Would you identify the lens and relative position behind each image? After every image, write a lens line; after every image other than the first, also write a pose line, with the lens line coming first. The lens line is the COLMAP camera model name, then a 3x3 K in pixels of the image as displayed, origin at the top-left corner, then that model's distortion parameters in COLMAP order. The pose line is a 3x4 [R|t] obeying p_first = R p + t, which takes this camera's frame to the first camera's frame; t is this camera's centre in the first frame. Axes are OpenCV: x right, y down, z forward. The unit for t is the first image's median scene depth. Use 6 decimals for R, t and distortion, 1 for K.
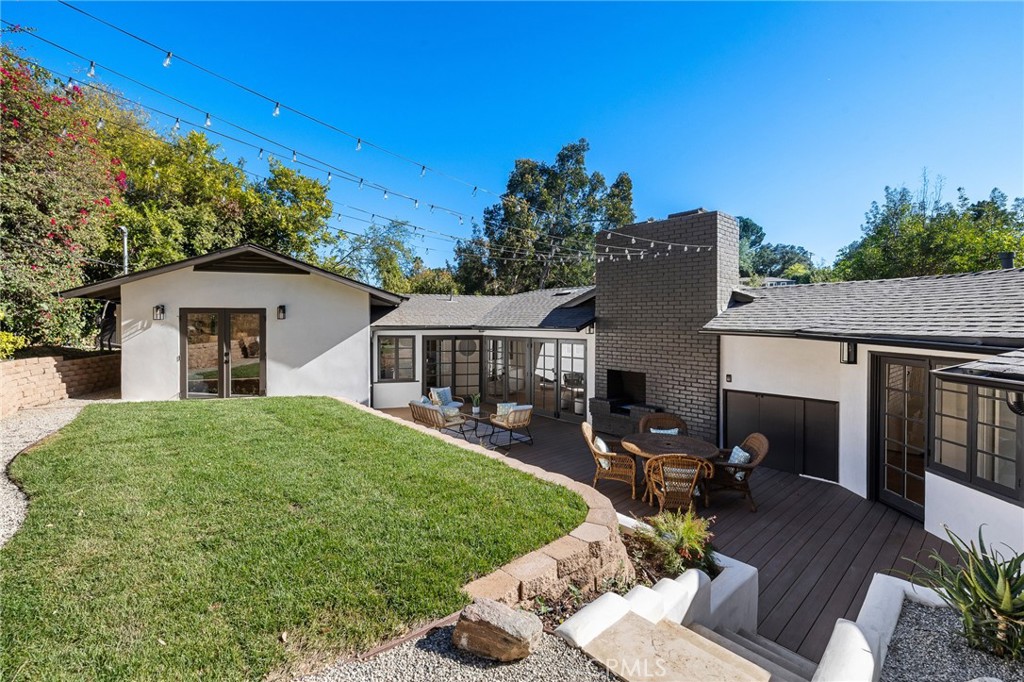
lens RADIAL K [[437.9, 0, 505.2], [0, 437.9, 323.6], [0, 0, 1]] dist [-0.000529, 0.000542]
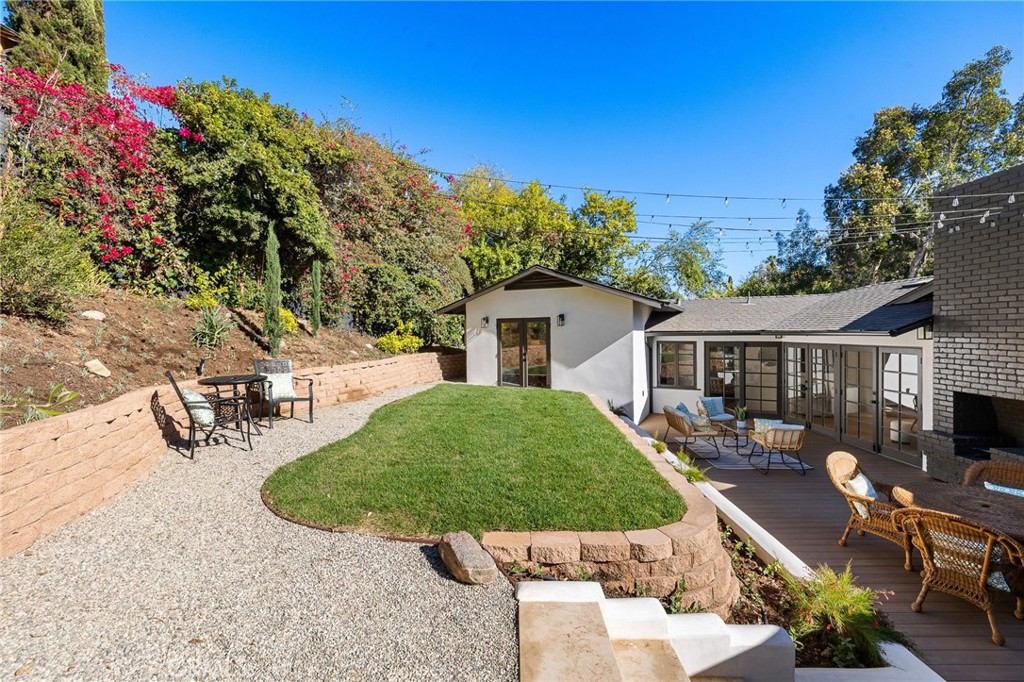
lens RADIAL K [[437.9, 0, 513.9], [0, 437.9, 337.2], [0, 0, 1]] dist [-0.000529, 0.000542]
pose [[0.737895, -0.000024, -0.674915, 0.195539], [0.007018, 0.999946, 0.007637, 0.010515], [0.674878, -0.010372, 0.737856, 0.034376]]
